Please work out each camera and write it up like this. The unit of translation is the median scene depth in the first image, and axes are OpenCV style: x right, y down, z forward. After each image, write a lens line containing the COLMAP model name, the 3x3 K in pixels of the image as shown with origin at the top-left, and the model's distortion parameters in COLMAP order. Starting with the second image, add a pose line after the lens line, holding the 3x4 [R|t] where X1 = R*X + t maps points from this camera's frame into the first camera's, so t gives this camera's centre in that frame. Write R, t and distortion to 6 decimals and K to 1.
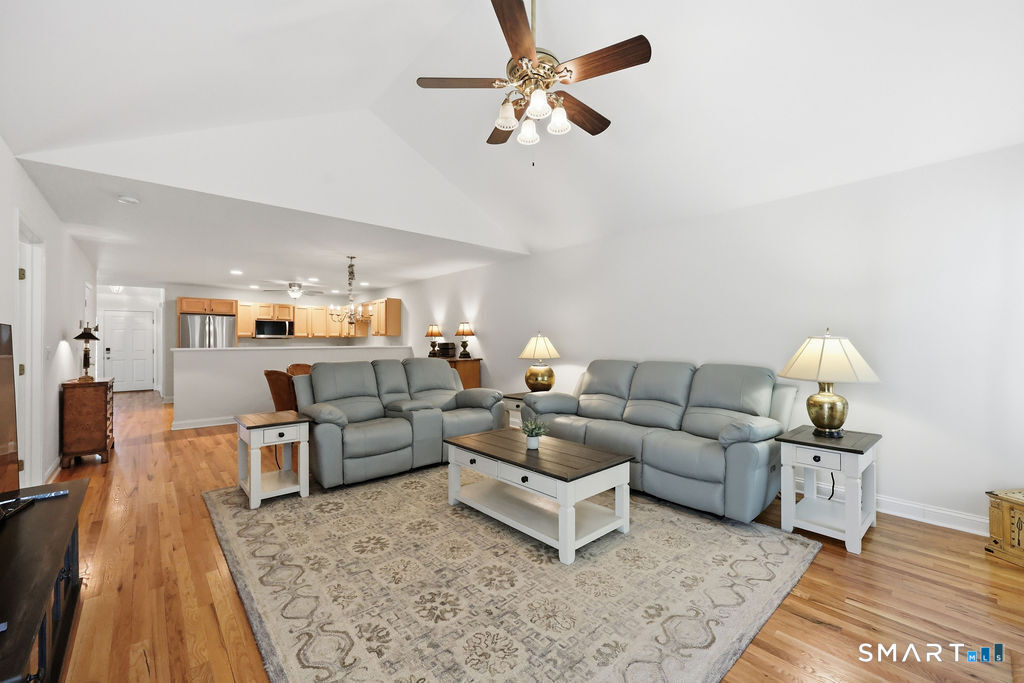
lens RADIAL K [[418.3, 0, 510.0], [0, 418.3, 336.7], [0, 0, 1]] dist [-0.001944, 0.000537]
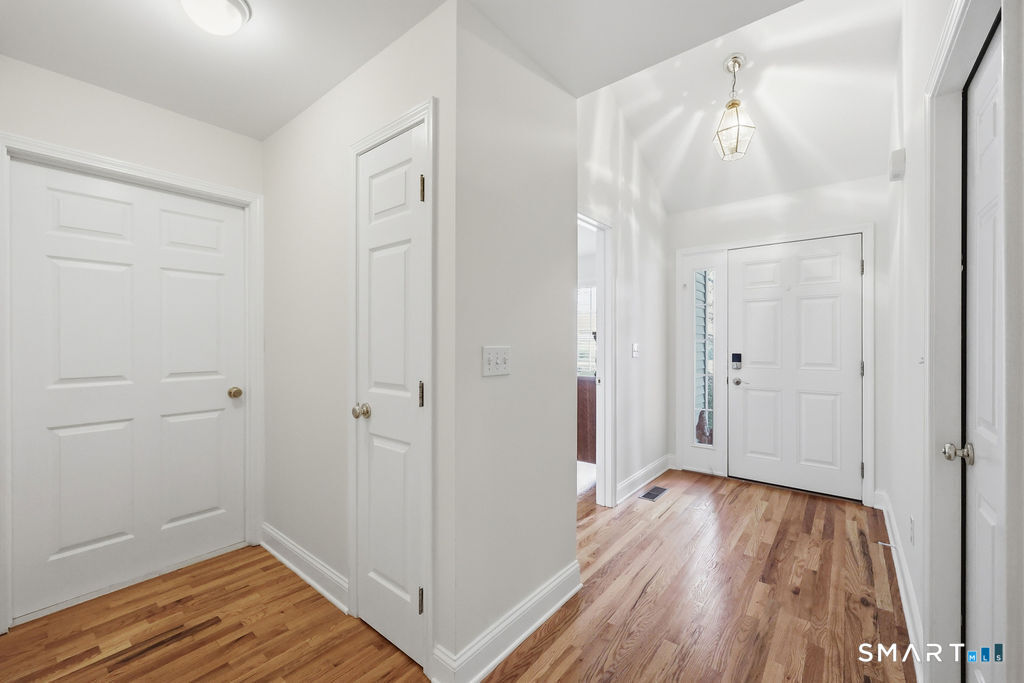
lens RADIAL K [[418.3, 0, 510.7], [0, 418.3, 341.3], [0, 0, 1]] dist [-0.001944, 0.000537]
pose [[0.172717, 0.008147, -0.984938, -1.539935], [0.011716, 0.999878, 0.010325, 0.027103], [0.984902, -0.013323, 0.172600, 1.790279]]
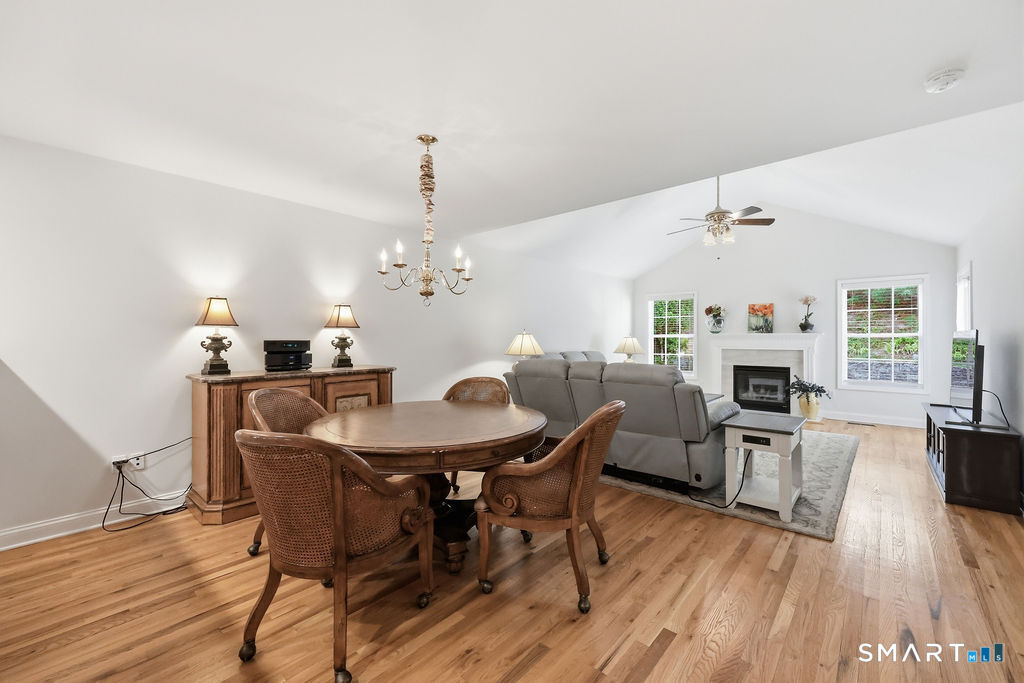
lens RADIAL K [[418.3, 0, 516.7], [0, 418.3, 337.7], [0, 0, 1]] dist [-0.001944, 0.000537]
pose [[-0.132529, 0.006481, 0.991158, -1.106727], [-0.013190, 0.999879, -0.008302, 0.019798], [-0.991091, -0.014174, -0.132428, 1.310300]]
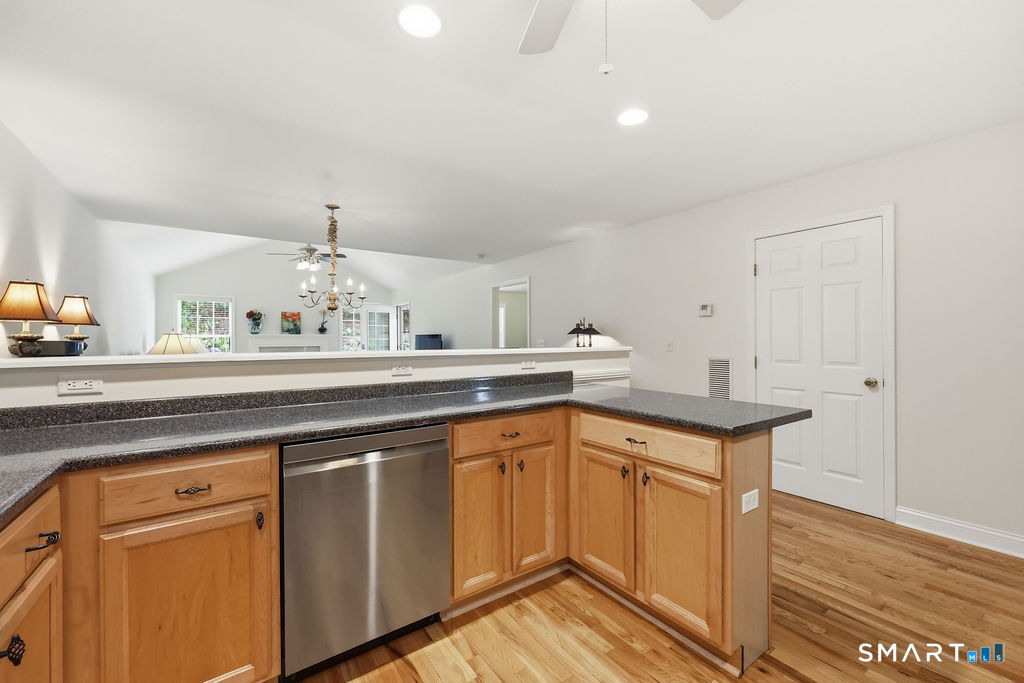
lens RADIAL K [[418.3, 0, 516.9], [0, 418.3, 337.6], [0, 0, 1]] dist [-0.001944, 0.000537]
pose [[-0.995837, 0.006519, 0.090916, -0.980663], [0.005195, 0.999877, -0.014796, 0.031814], [-0.091002, -0.014262, -0.995749, 2.203695]]
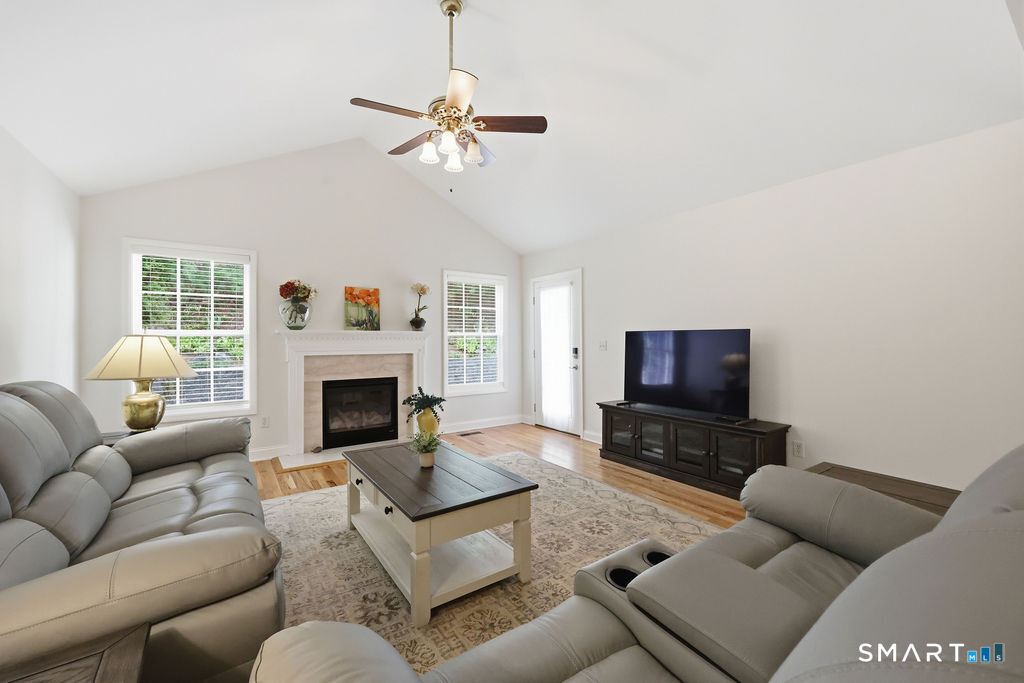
lens RADIAL K [[418.3, 0, 512.4], [0, 418.3, 334.6], [0, 0, 1]] dist [-0.001944, 0.000537]
pose [[-0.993166, 0.008220, 0.116419, -0.143368], [0.005573, 0.999719, -0.023049, 0.015026], [-0.116575, -0.022242, -0.992933, 1.210848]]
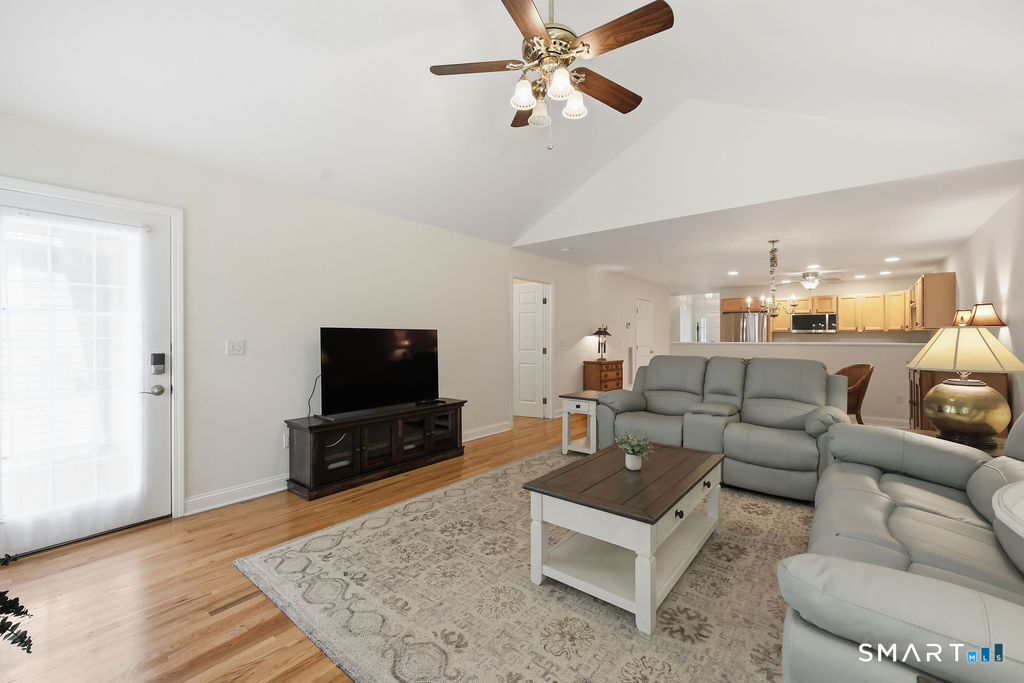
lens RADIAL K [[418.3, 0, 519.6], [0, 418.3, 335.2], [0, 0, 1]] dist [-0.001944, 0.000537]
pose [[0.172405, -0.002154, -0.985024, 0.541101], [0.010980, 0.999940, -0.000265, 0.003298], [0.984965, -0.010770, 0.172418, 0.428491]]
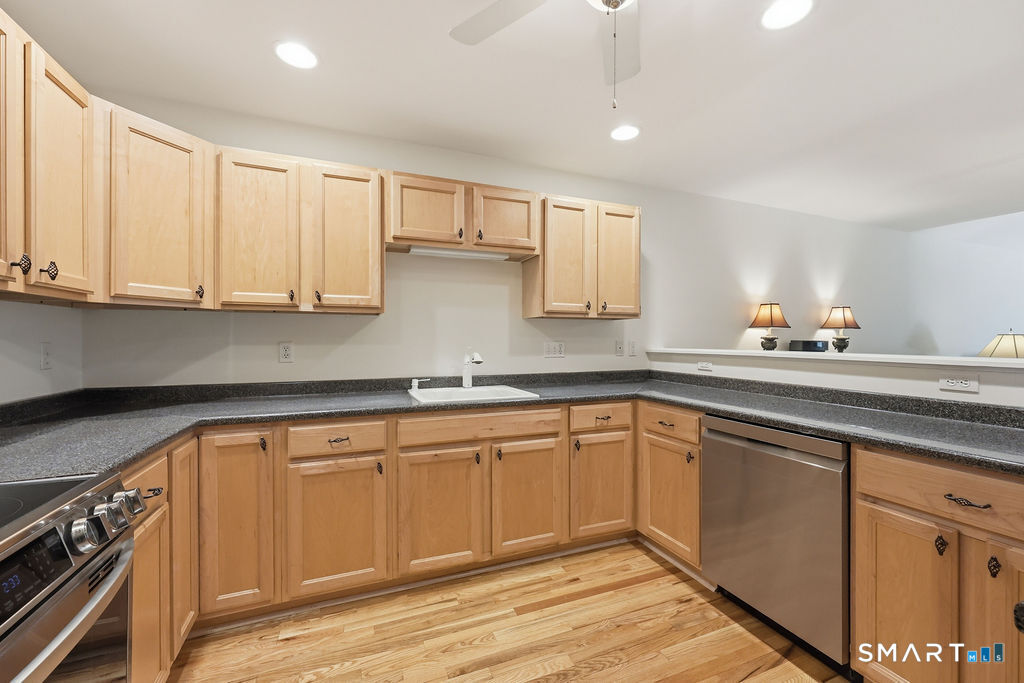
lens RADIAL K [[418.3, 0, 512.8], [0, 418.3, 343.4], [0, 0, 1]] dist [-0.001944, 0.000537]
pose [[0.328023, -0.006394, 0.944648, -1.278937], [-0.017185, 0.999771, 0.012735, 0.029427], [-0.944513, -0.020411, 0.327838, 1.946136]]
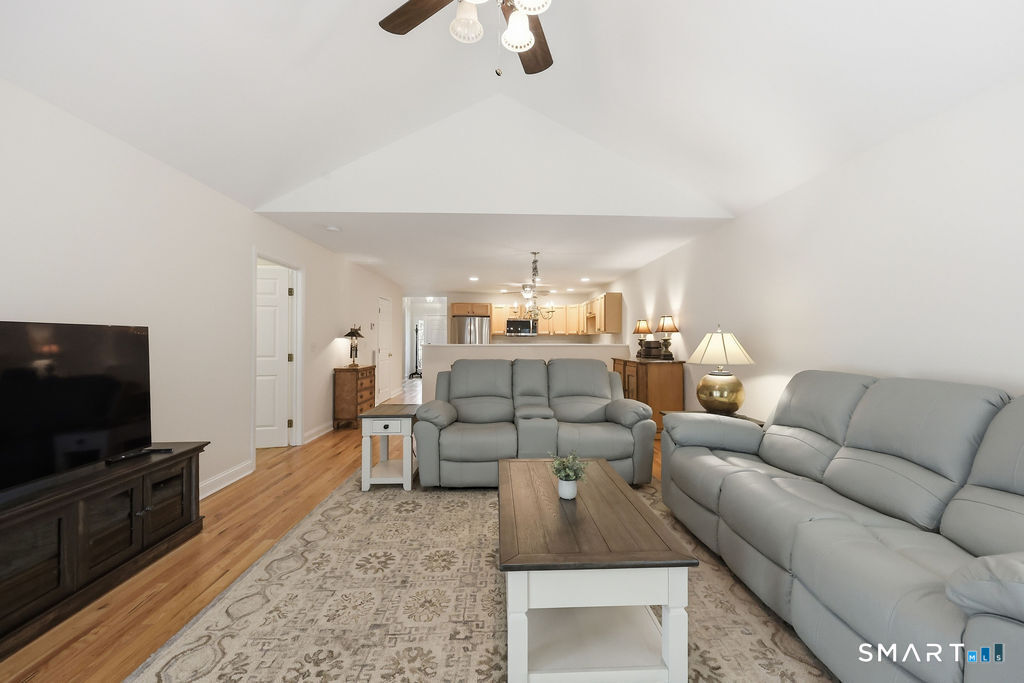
lens RADIAL K [[418.3, 0, 514.1], [0, 418.3, 338.2], [0, 0, 1]] dist [-0.001944, 0.000537]
pose [[0.775063, 0.001338, -0.631882, 0.275670], [0.005383, 0.999947, 0.008720, 0.000837], [0.631861, -0.010160, 0.775015, 0.279679]]
